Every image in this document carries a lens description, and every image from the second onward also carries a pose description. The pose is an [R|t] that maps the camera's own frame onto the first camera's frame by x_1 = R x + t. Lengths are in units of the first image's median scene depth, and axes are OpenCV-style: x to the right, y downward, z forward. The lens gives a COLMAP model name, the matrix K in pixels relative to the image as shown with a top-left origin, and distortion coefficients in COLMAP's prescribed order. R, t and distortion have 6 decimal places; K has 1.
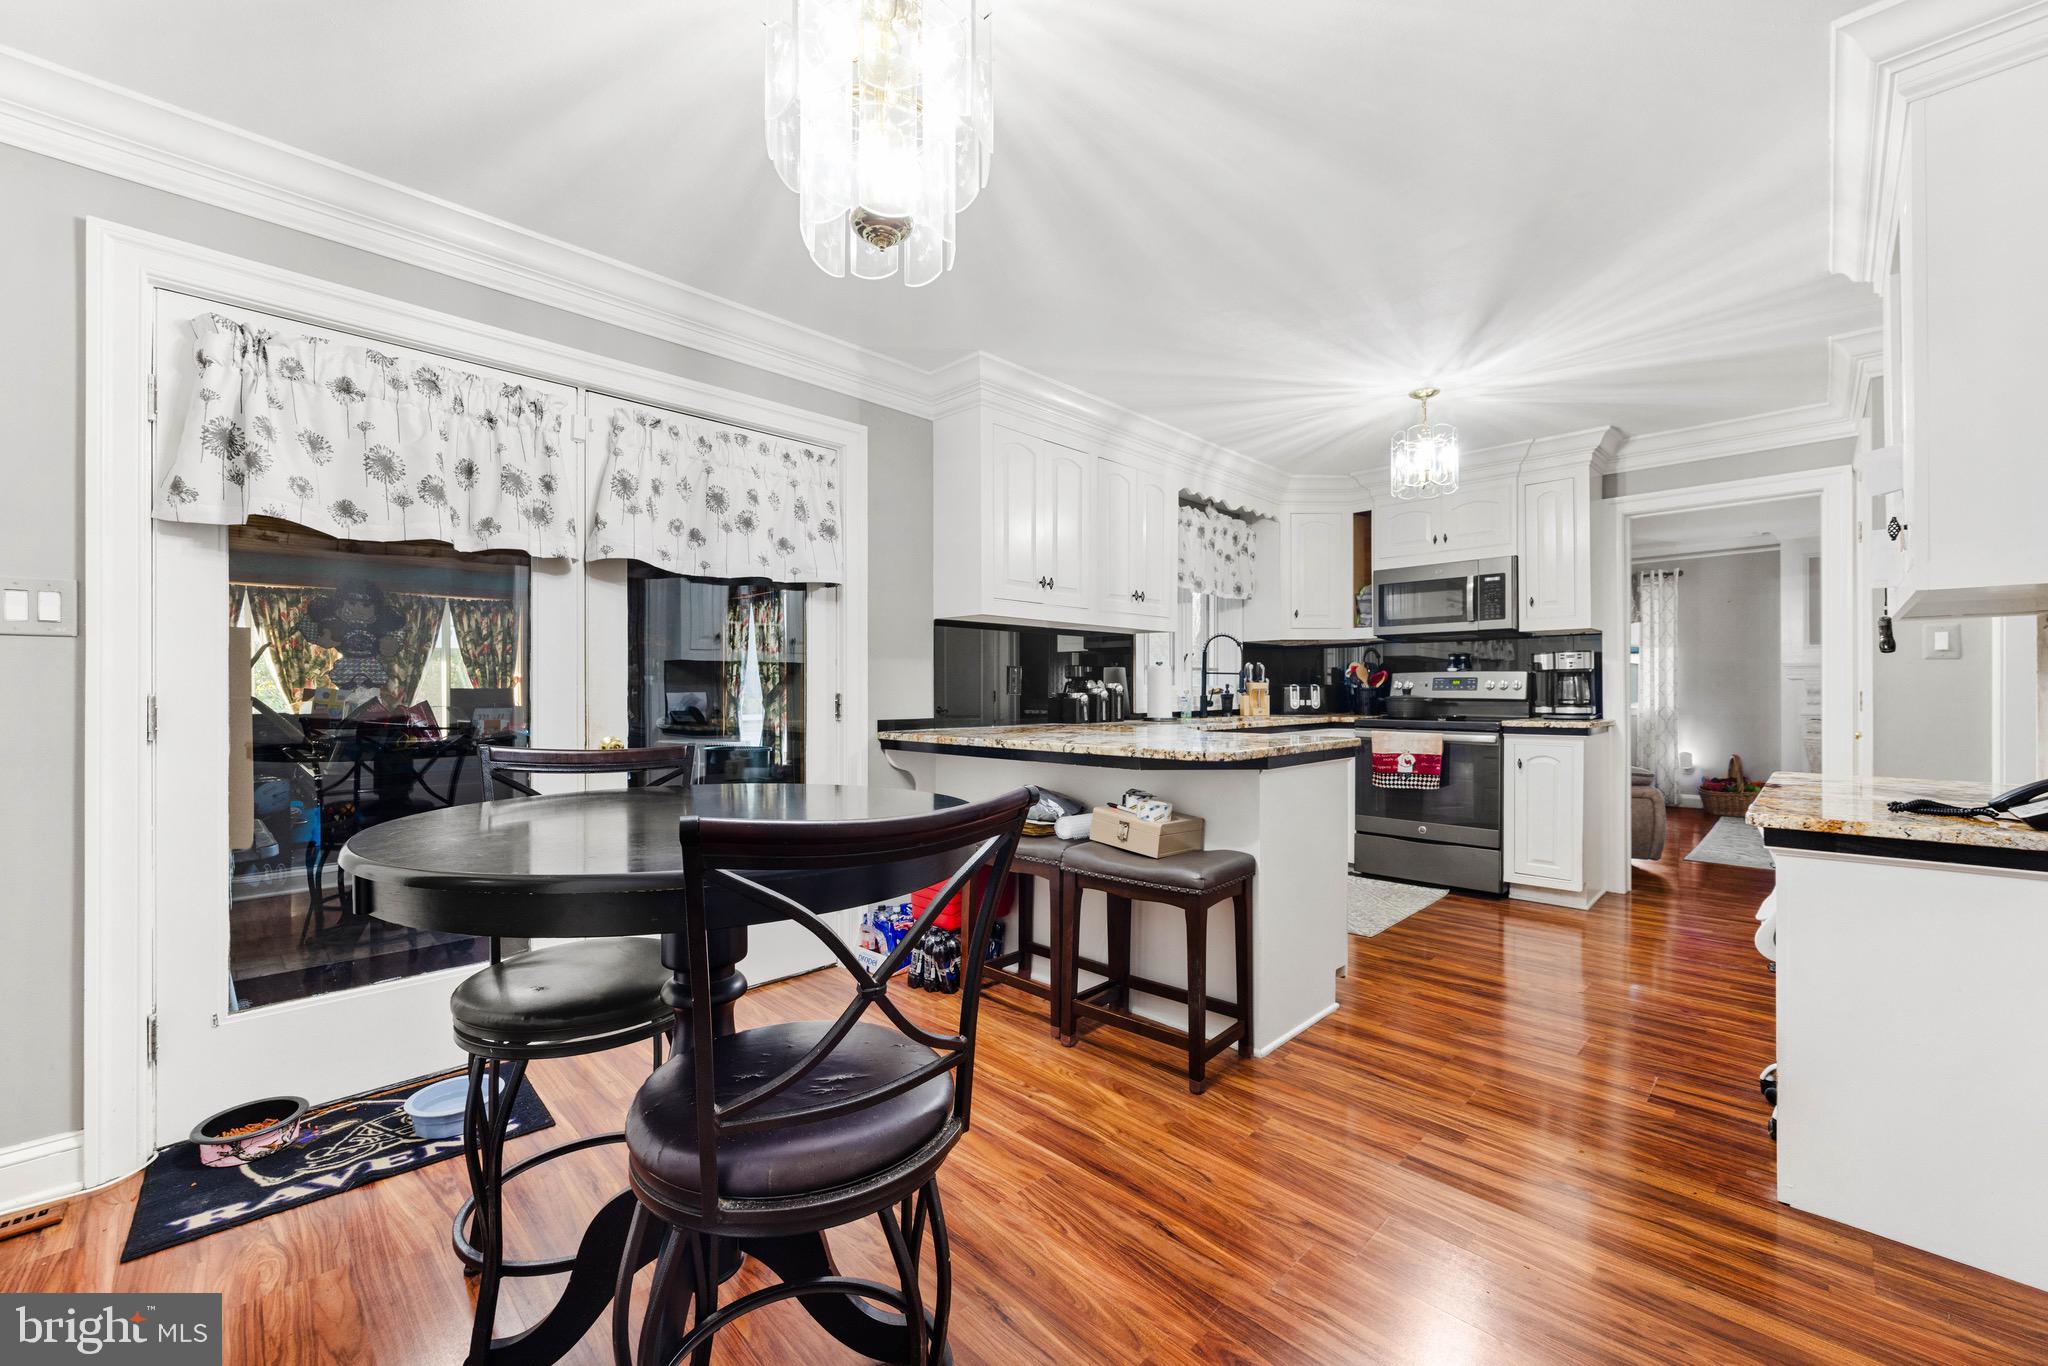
lens RADIAL K [[817.3, 0, 1020.2], [0, 817.3, 692.6], [0, 0, 1]] dist [-0.003642, 0.000999]
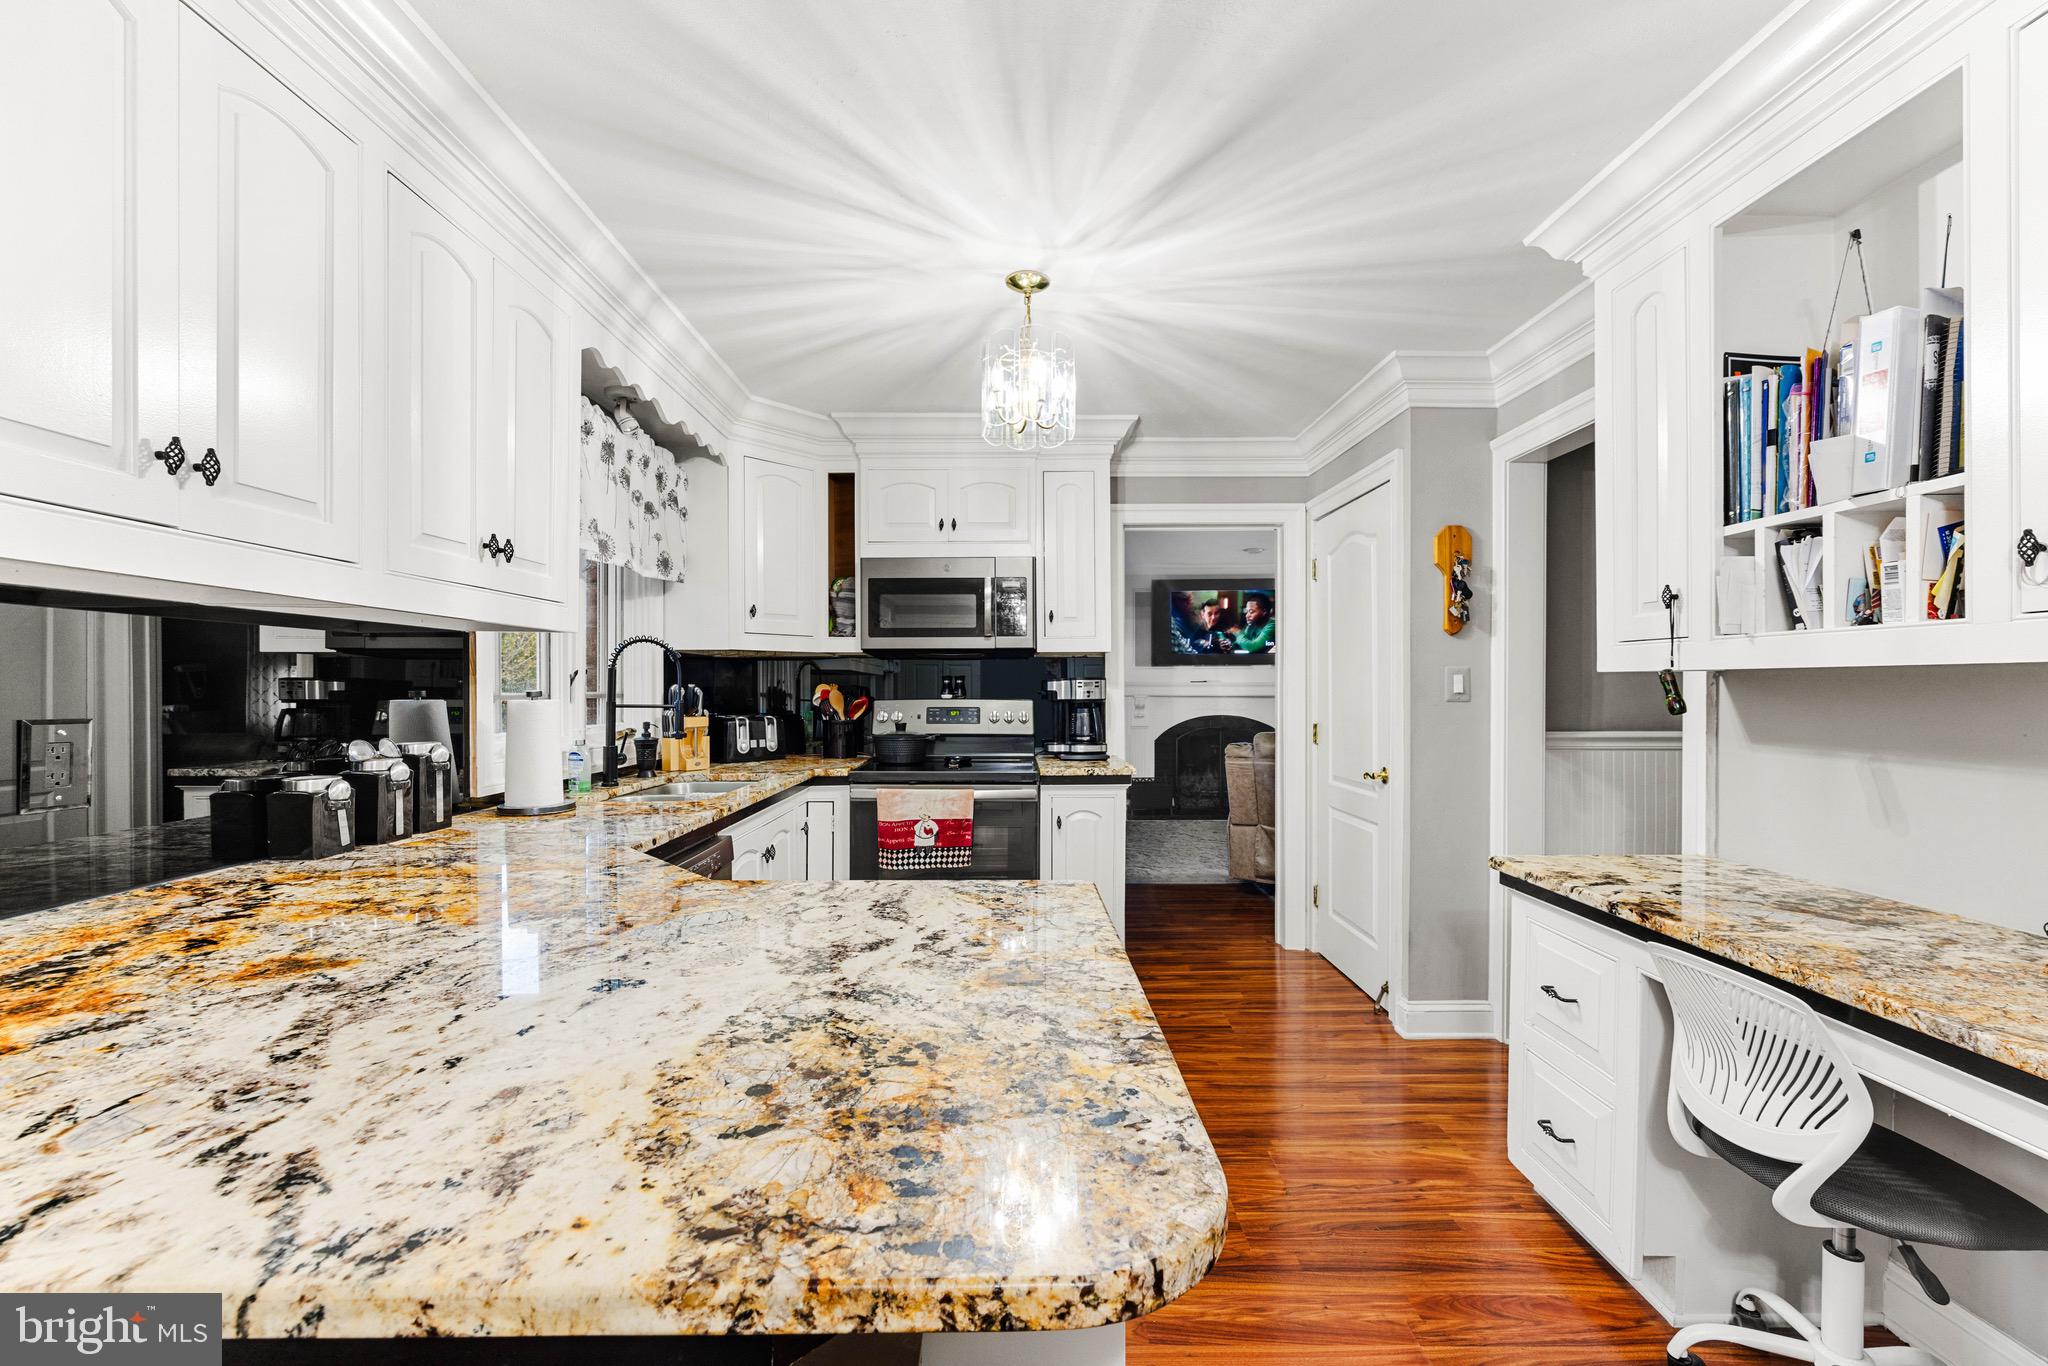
lens RADIAL K [[817.3, 0, 1017.2], [0, 817.3, 689.9], [0, 0, 1]] dist [-0.003642, 0.000999]
pose [[0.705898, -0.001238, 0.708312, 0.028612], [0.002603, 0.999996, -0.000846, -0.038010], [-0.708308, 0.002441, 0.705899, 0.458574]]
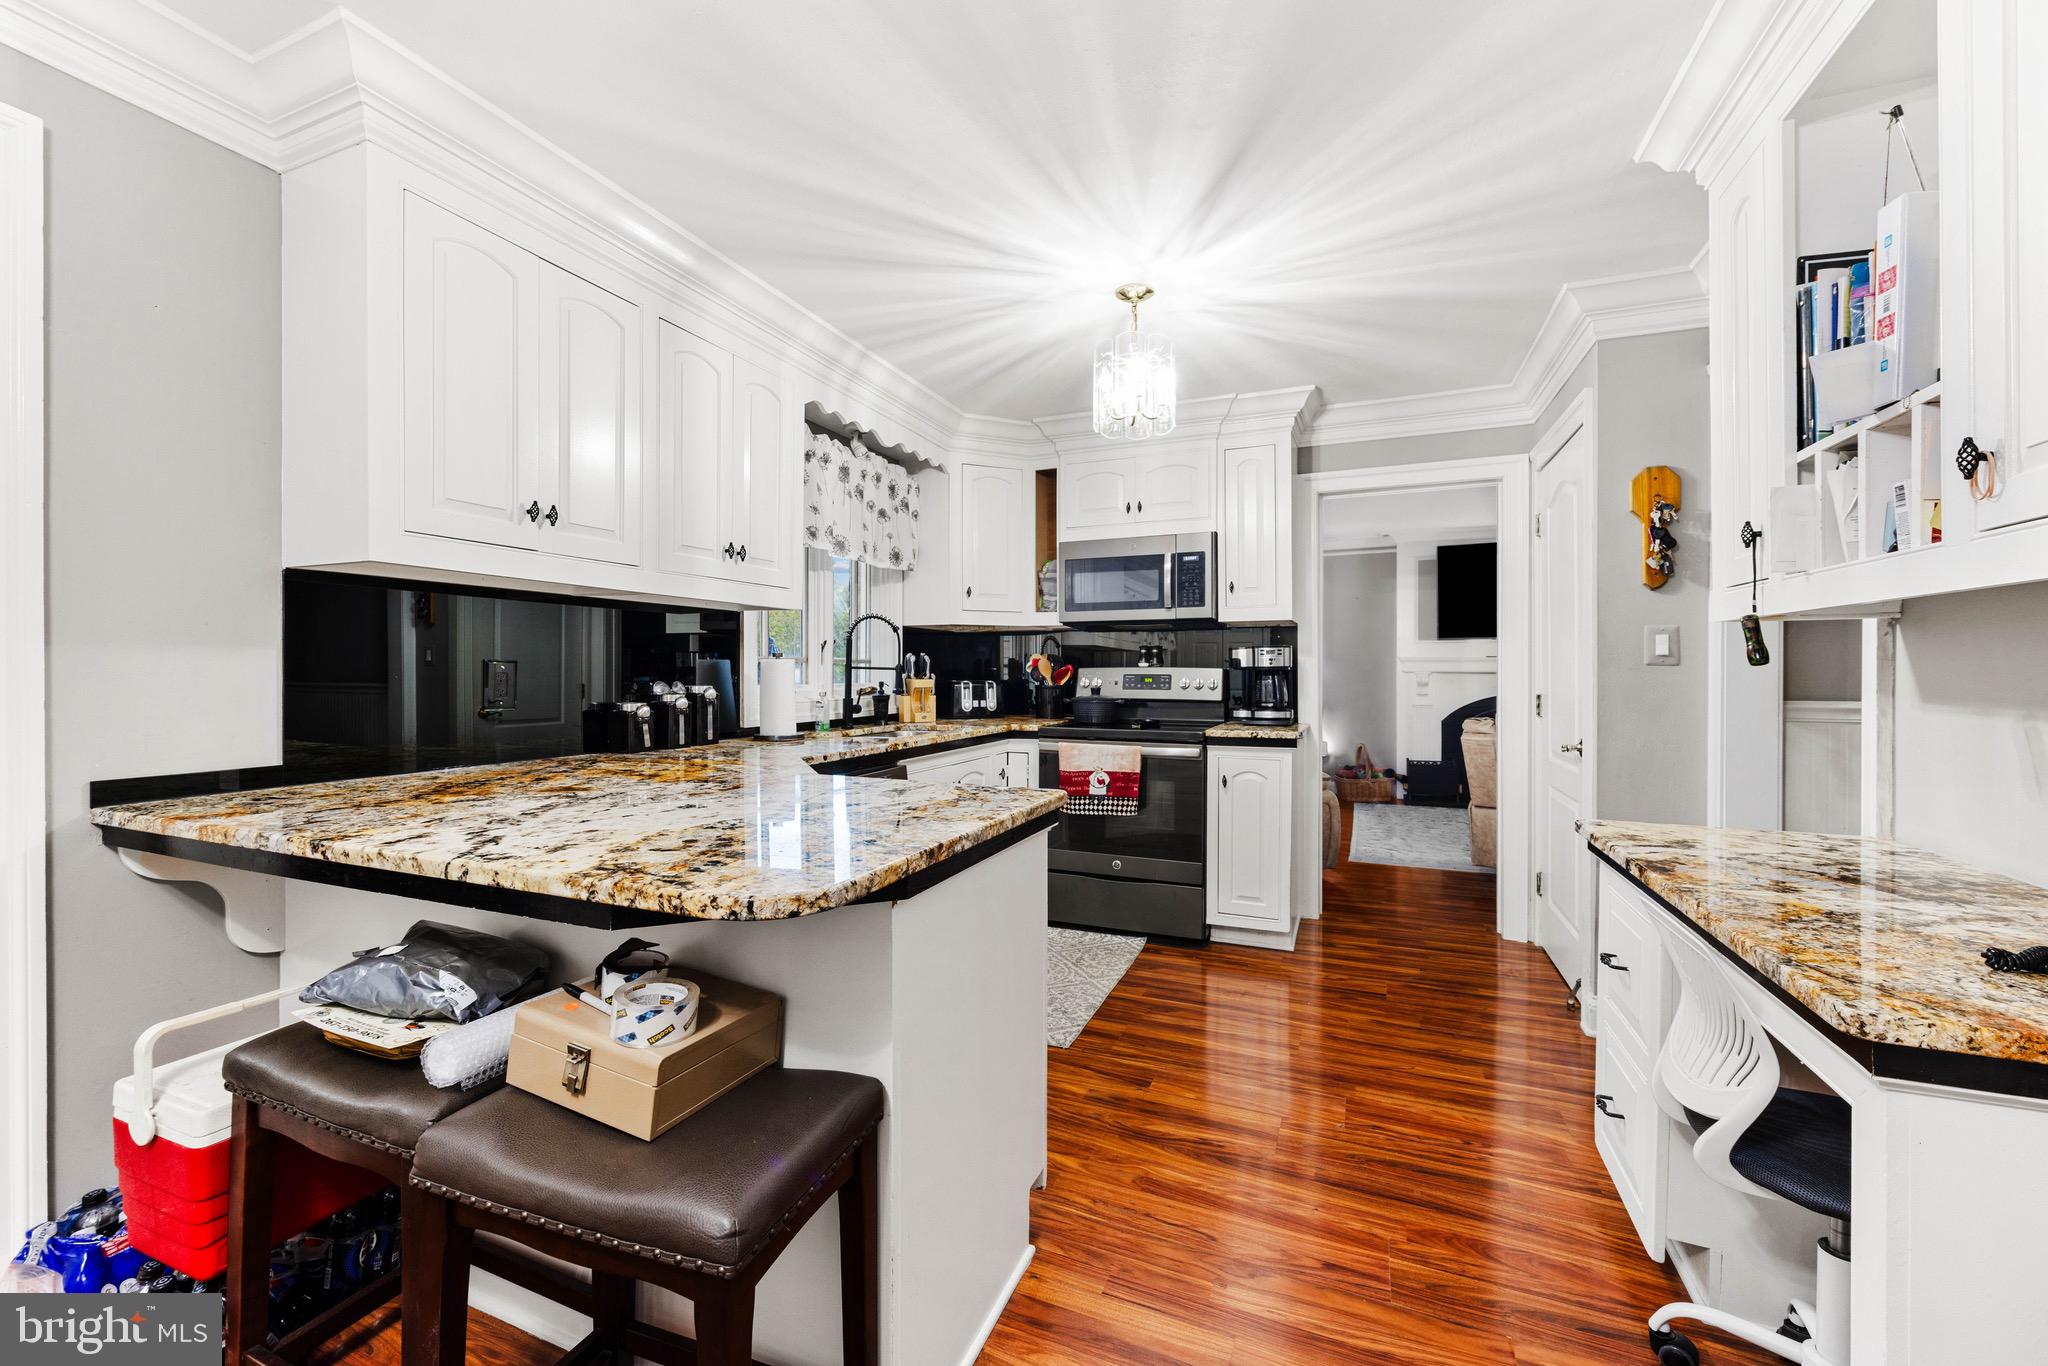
lens RADIAL K [[817.3, 0, 1012.0], [0, 817.3, 673.8], [0, 0, 1]] dist [-0.003642, 0.000999]
pose [[0.929513, 0.001855, 0.368785, 0.102351], [-0.001887, 0.999998, -0.000272, -0.020789], [-0.368785, -0.000443, 0.929515, 0.298651]]
